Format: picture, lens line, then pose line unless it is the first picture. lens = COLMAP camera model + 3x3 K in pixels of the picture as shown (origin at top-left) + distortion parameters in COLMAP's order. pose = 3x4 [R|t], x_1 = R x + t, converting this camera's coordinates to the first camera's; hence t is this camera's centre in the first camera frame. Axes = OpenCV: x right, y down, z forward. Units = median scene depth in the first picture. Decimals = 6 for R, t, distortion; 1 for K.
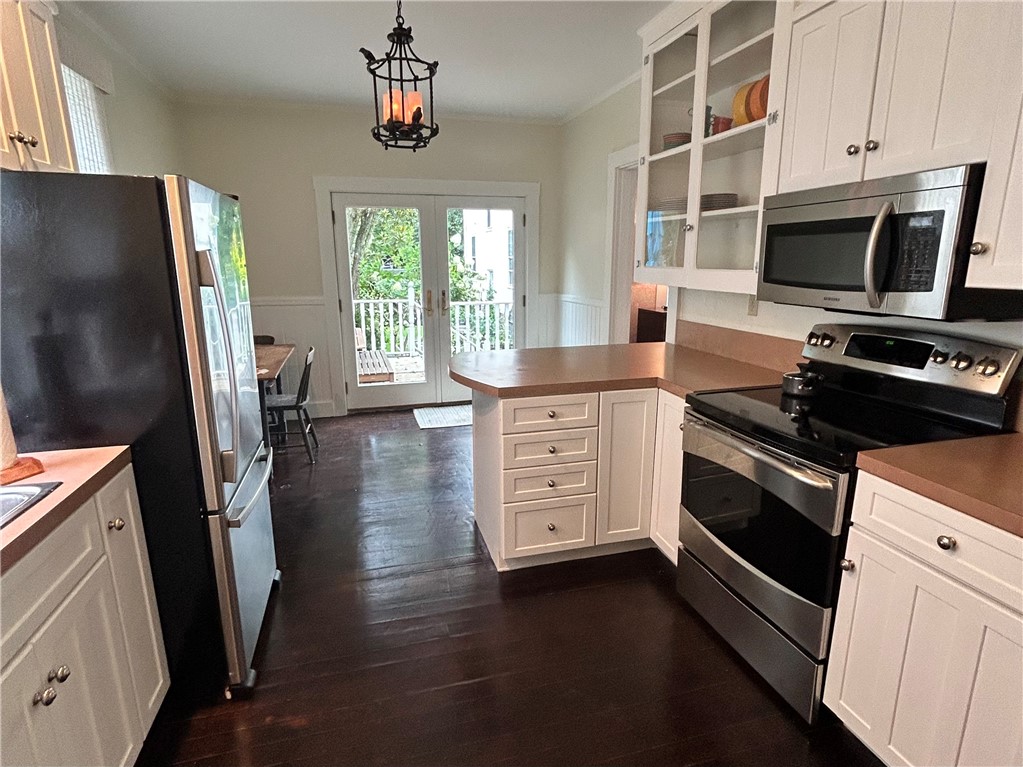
lens RADIAL K [[547.4, 0, 508.8], [0, 547.4, 382.9], [0, 0, 1]] dist [0.002993, -0.000567]
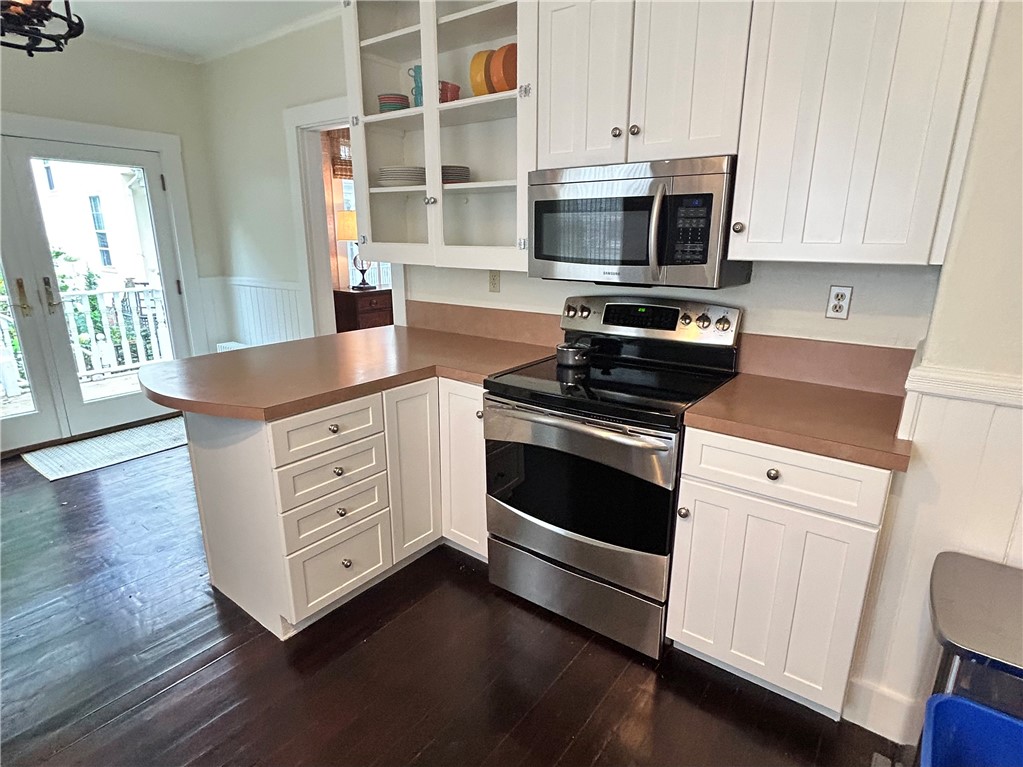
lens RADIAL K [[547.4, 0, 509.7], [0, 547.4, 383.0], [0, 0, 1]] dist [0.002993, -0.000567]
pose [[0.794027, -0.151406, 0.588726, -0.157912], [0.127692, 0.988420, 0.081977, -0.036658], [-0.594320, 0.010083, 0.804165, 0.176449]]
